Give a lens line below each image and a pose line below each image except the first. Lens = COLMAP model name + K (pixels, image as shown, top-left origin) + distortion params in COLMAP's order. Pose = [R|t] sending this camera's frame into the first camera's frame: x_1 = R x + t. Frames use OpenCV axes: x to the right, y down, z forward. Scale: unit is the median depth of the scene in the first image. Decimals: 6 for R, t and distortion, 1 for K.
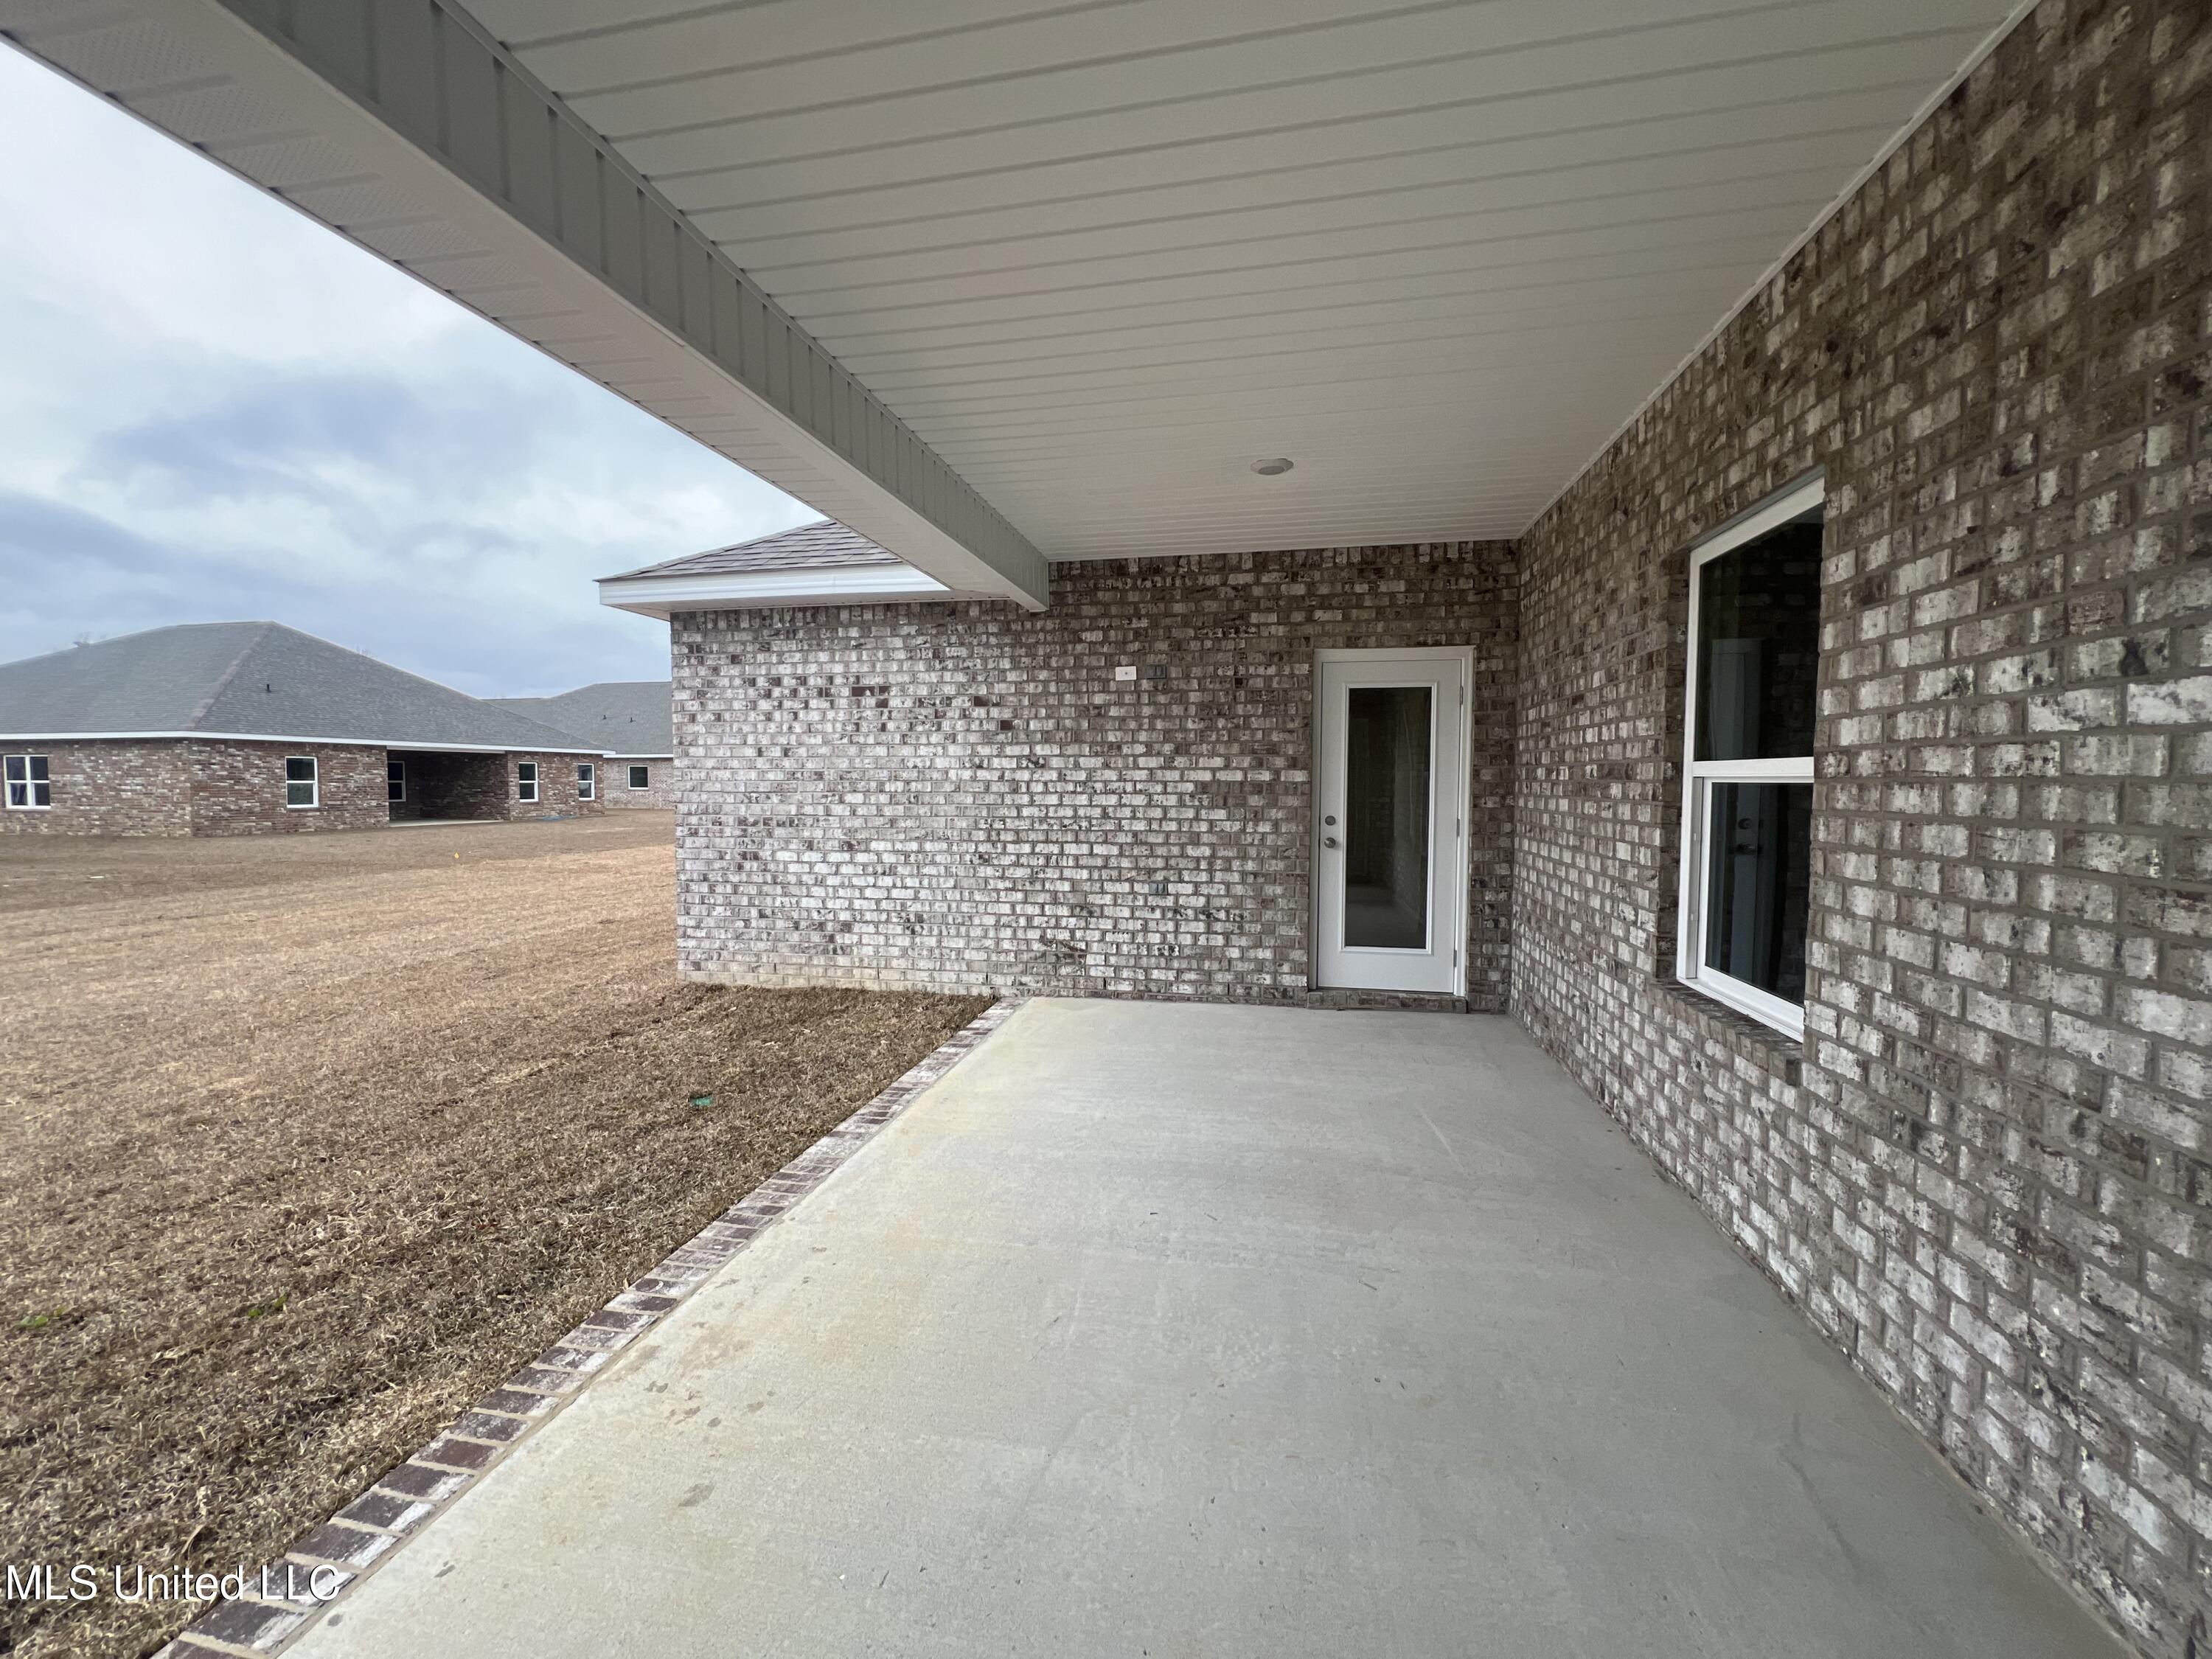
lens RADIAL K [[895.1, 0, 1106.0], [0, 895.1, 829.5], [0, 0, 1]] dist [0.001839, 0.000381]
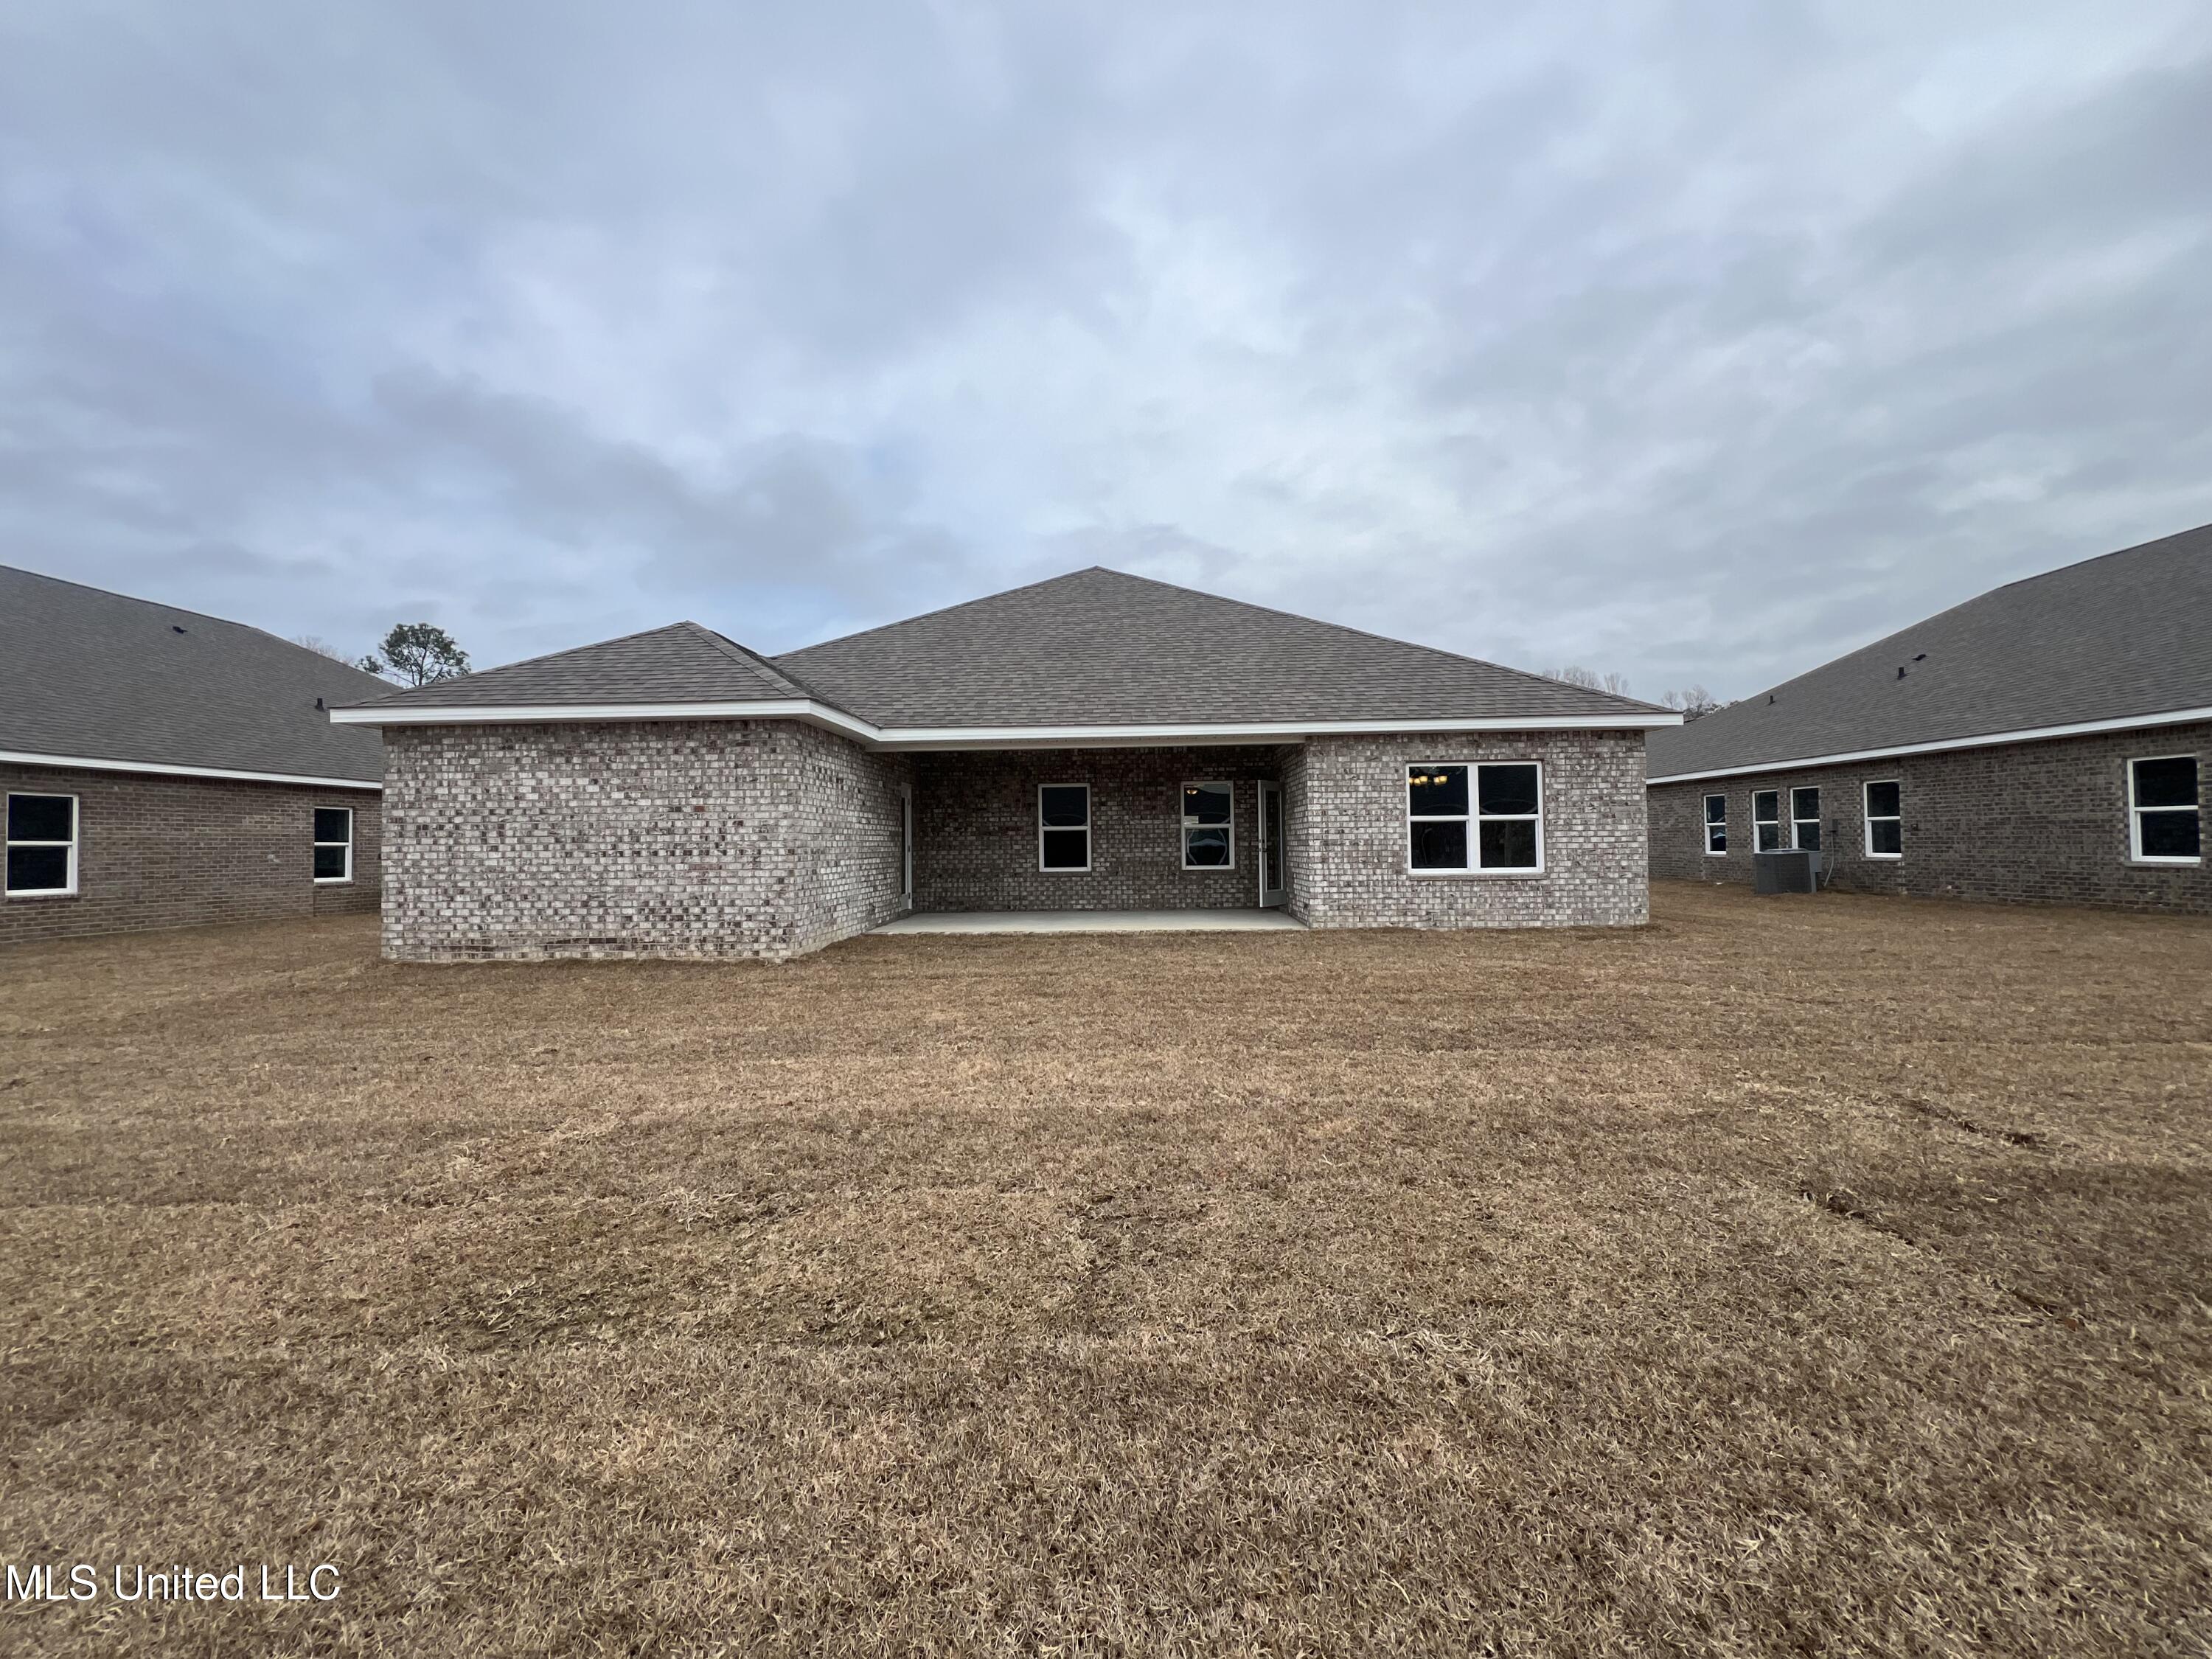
lens RADIAL K [[895.1, 0, 1106.0], [0, 895.1, 829.5], [0, 0, 1]] dist [0.001839, 0.000381]
pose [[-0.178682, -0.013074, 0.983820, -2.168887], [0.040409, 0.998971, 0.020614, -0.069696], [-0.983077, 0.043439, -0.177970, 0.780592]]
